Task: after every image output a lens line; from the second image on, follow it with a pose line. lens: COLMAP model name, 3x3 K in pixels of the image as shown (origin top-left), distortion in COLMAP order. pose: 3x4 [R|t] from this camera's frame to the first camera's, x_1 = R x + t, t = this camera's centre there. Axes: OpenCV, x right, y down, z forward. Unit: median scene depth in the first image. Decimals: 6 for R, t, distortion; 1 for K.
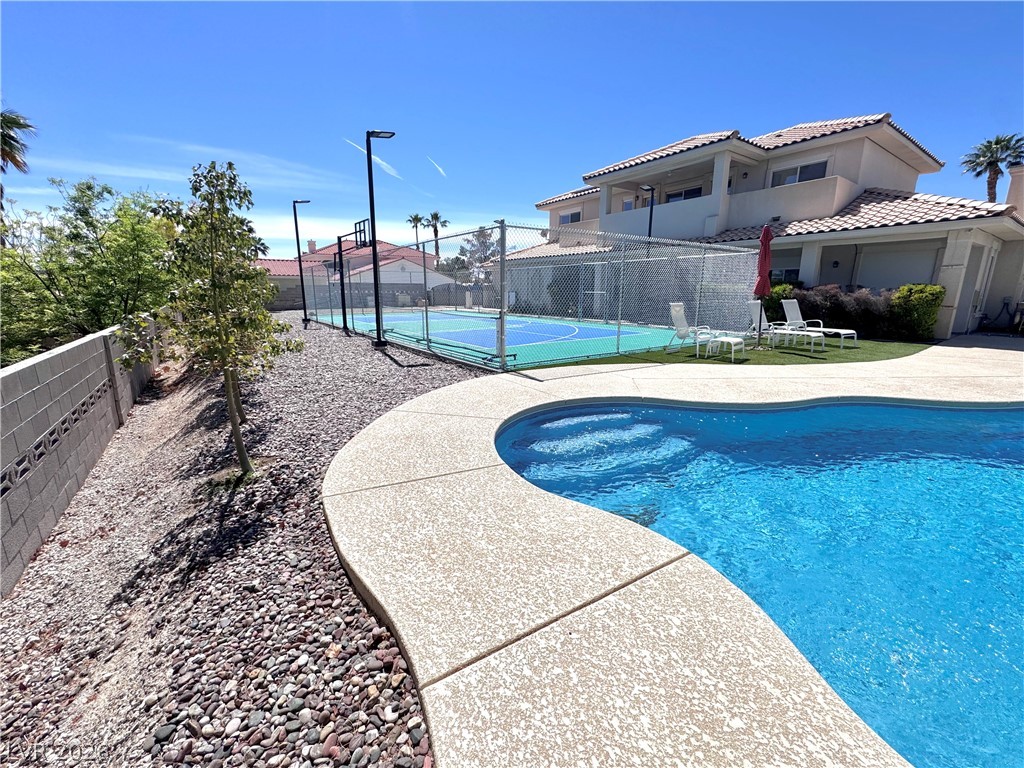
lens RADIAL K [[415.3, 0, 508.6], [0, 415.3, 382.4], [0, 0, 1]] dist [-0.002077, 0.000101]
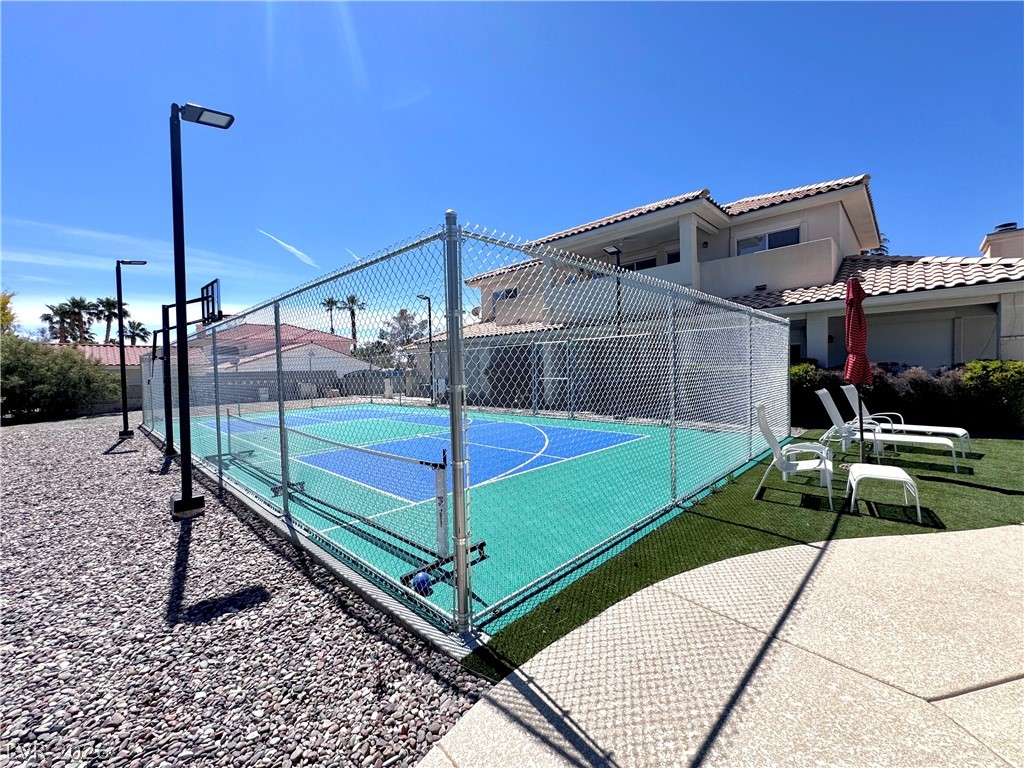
lens RADIAL K [[415.3, 0, 511.1], [0, 415.3, 383.0], [0, 0, 1]] dist [-0.002077, 0.000101]
pose [[0.982041, -0.033287, 0.185709, -0.016472], [0.067848, 0.980771, -0.182990, -0.086403], [-0.176047, 0.192304, 0.965415, 0.318239]]
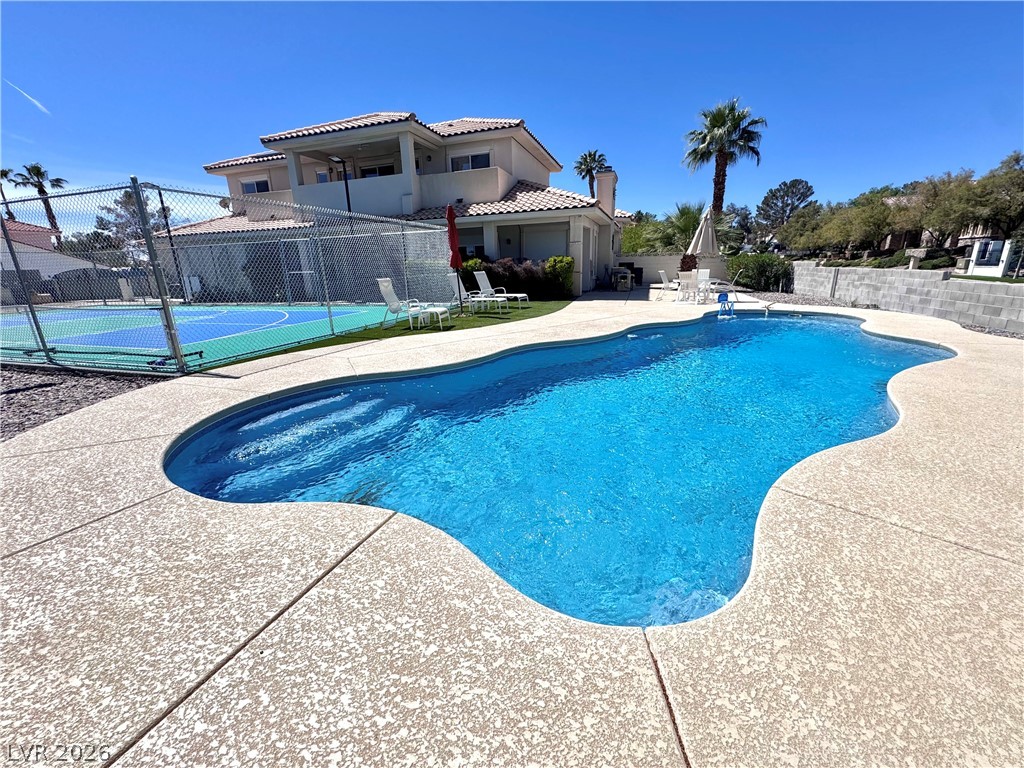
lens RADIAL K [[415.3, 0, 506.0], [0, 415.3, 381.9], [0, 0, 1]] dist [-0.002077, 0.000101]
pose [[0.807938, -0.185489, 0.559312, 0.019613], [0.159233, 0.982578, 0.095844, 0.004718], [-0.567346, 0.011624, 0.823398, -0.001778]]
